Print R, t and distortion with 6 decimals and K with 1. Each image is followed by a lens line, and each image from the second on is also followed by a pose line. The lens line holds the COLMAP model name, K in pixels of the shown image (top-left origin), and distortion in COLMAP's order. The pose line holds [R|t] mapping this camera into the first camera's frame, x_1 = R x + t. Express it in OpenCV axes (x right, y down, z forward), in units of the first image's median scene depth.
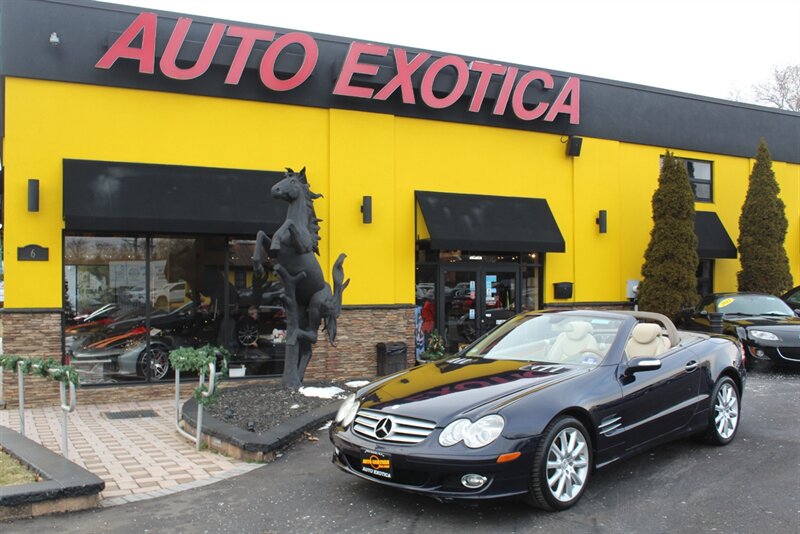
lens RADIAL K [[857.5, 0, 397.9], [0, 857.5, 302.1], [0, 0, 1]] dist [-0.123815, 0.128806]
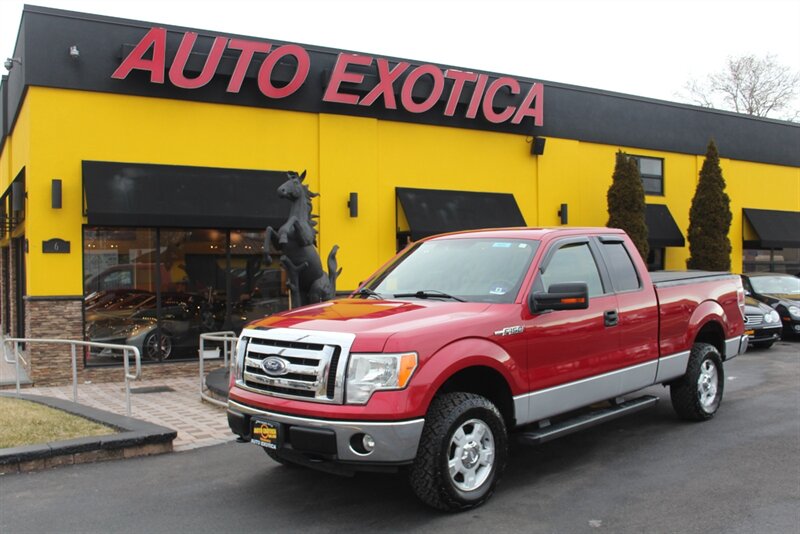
lens RADIAL K [[885.5, 0, 401.3], [0, 885.5, 311.5], [0, 0, 1]] dist [-0.086515, 0.008273]
pose [[0.998396, -0.007596, 0.056109, -0.039799], [0.006146, 0.999643, 0.025984, 0.000648], [-0.056286, -0.025597, 0.998087, -0.151365]]
